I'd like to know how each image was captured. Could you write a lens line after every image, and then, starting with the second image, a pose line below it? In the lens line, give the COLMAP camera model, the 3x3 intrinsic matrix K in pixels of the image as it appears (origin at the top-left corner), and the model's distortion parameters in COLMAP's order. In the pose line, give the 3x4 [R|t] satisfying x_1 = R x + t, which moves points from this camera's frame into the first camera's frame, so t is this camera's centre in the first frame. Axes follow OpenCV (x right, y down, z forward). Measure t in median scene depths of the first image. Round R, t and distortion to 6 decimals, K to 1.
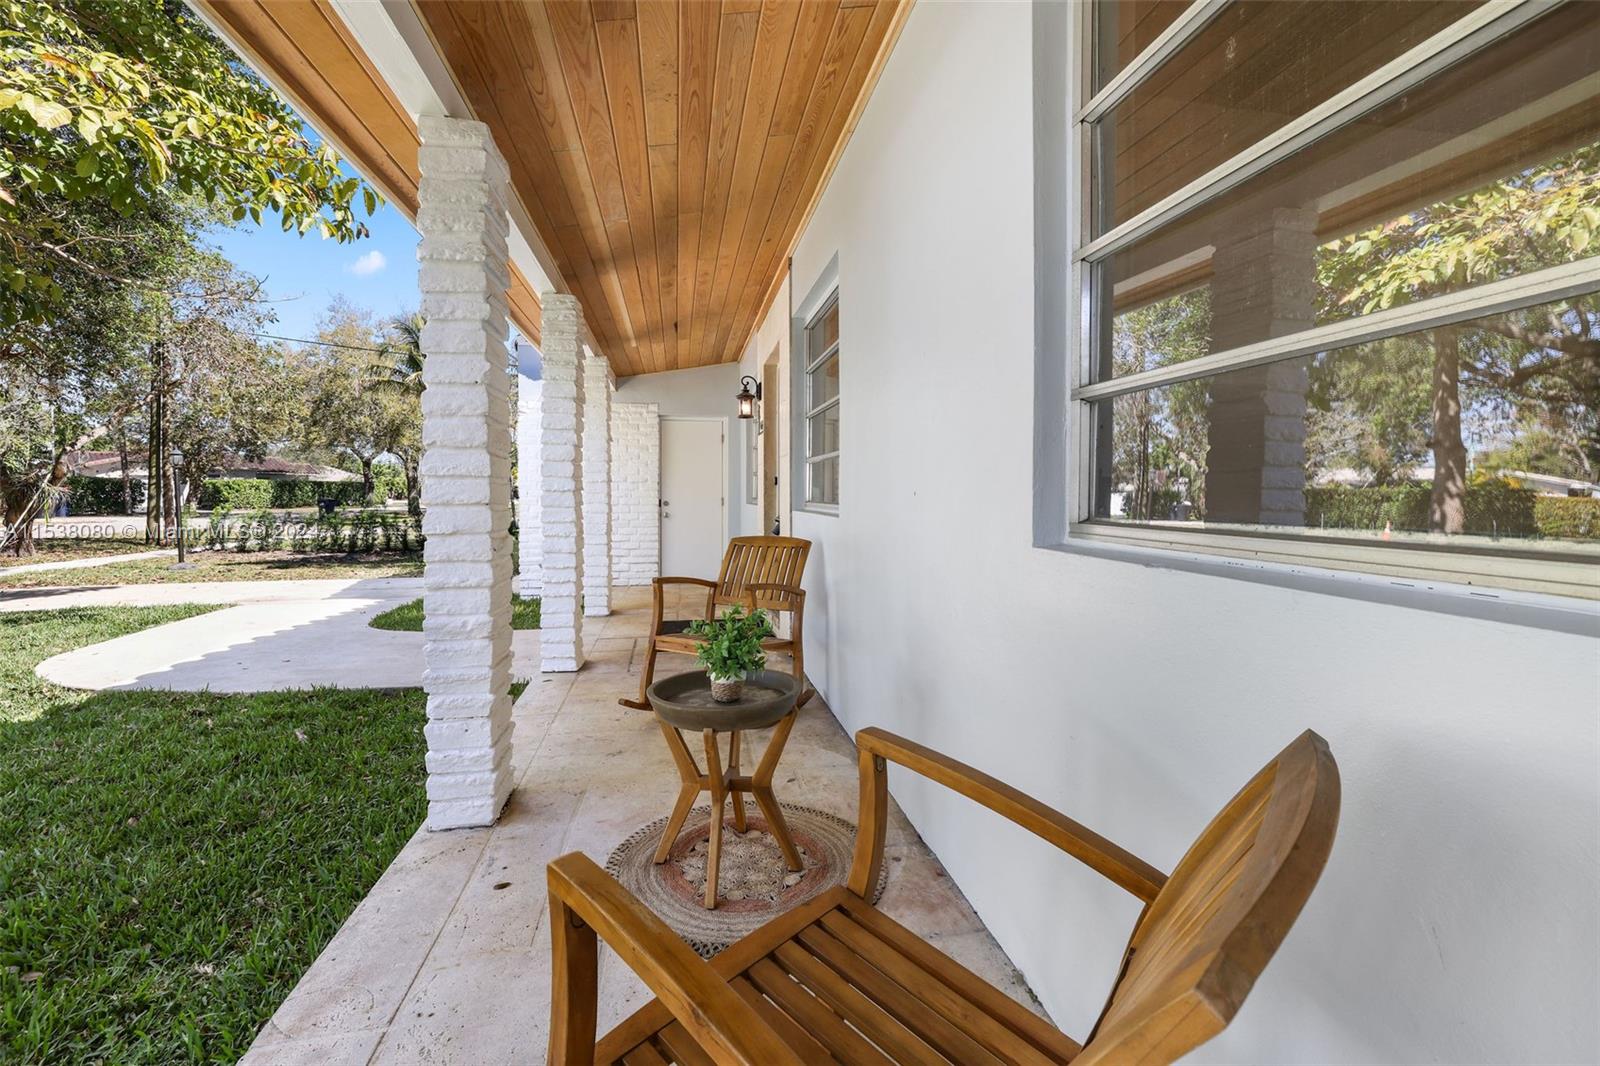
lens RADIAL K [[688.0, 0, 813.9], [0, 688.0, 493.3], [0, 0, 1]] dist [-0.026323, 0.015152]
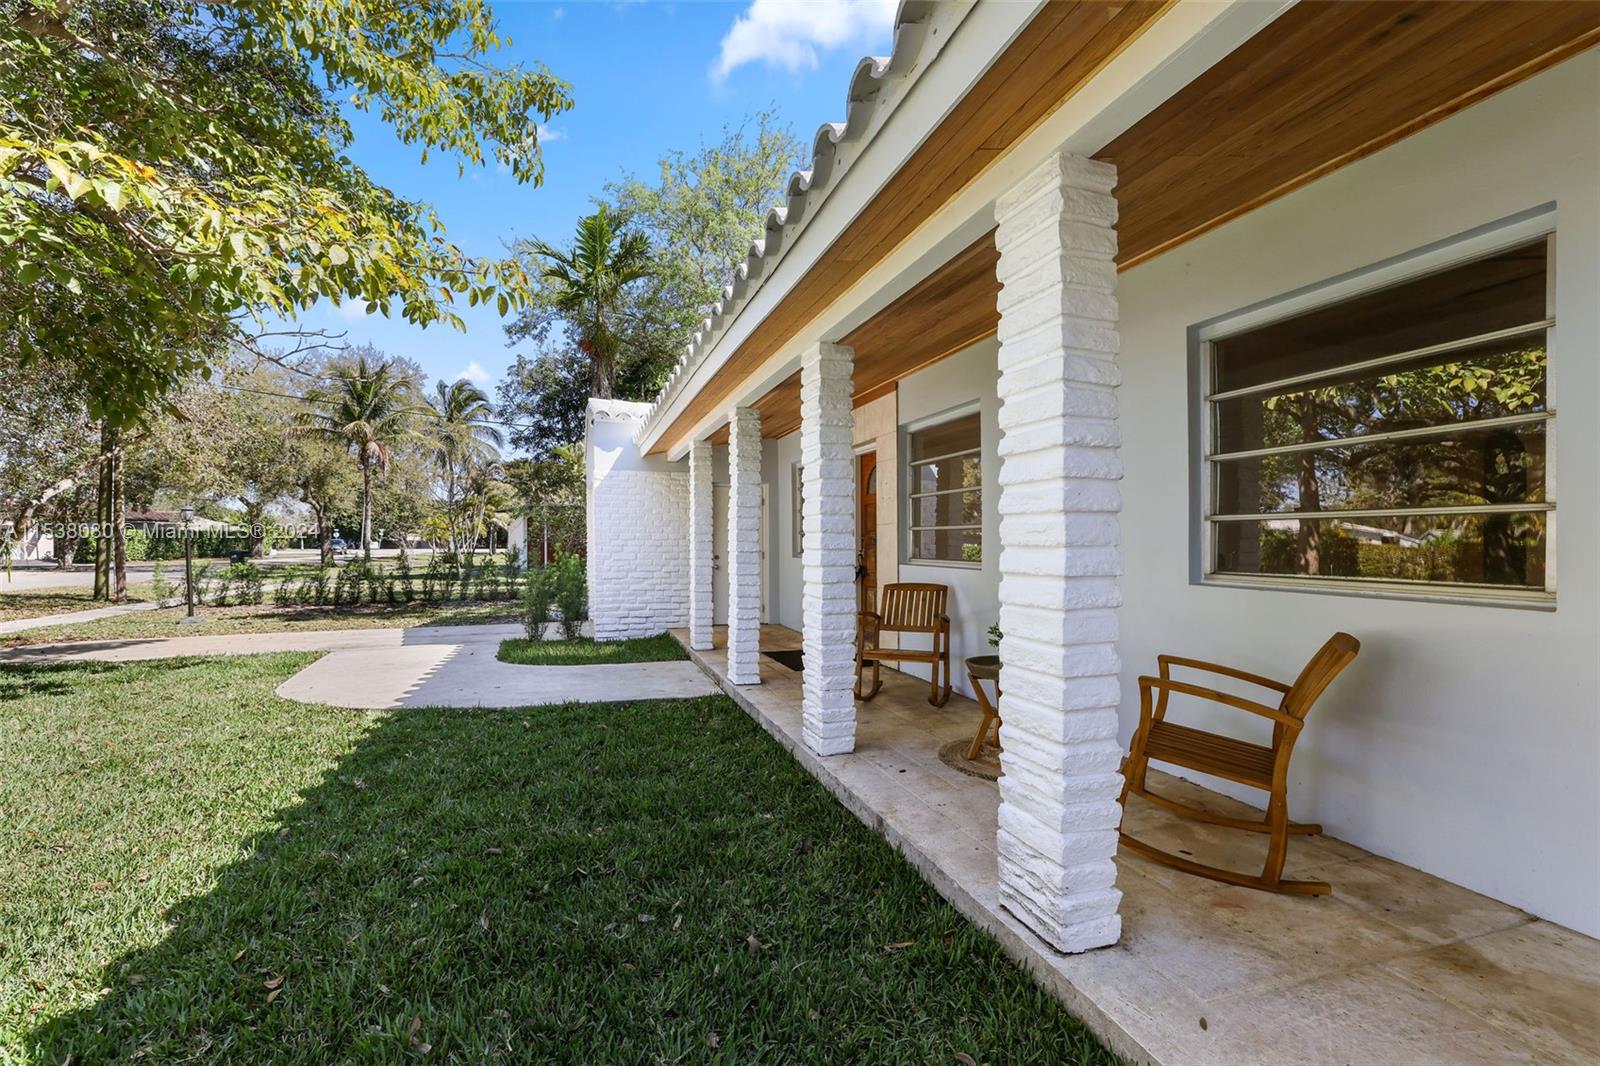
lens RADIAL K [[688.0, 0, 802.7], [0, 688.0, 537.7], [0, 0, 1]] dist [-0.026323, 0.015152]
pose [[0.991222, -0.002681, 0.132184, -0.139858], [0.003280, 0.999985, -0.004320, -0.007953], [-0.132170, 0.004716, 0.991216, -0.118591]]
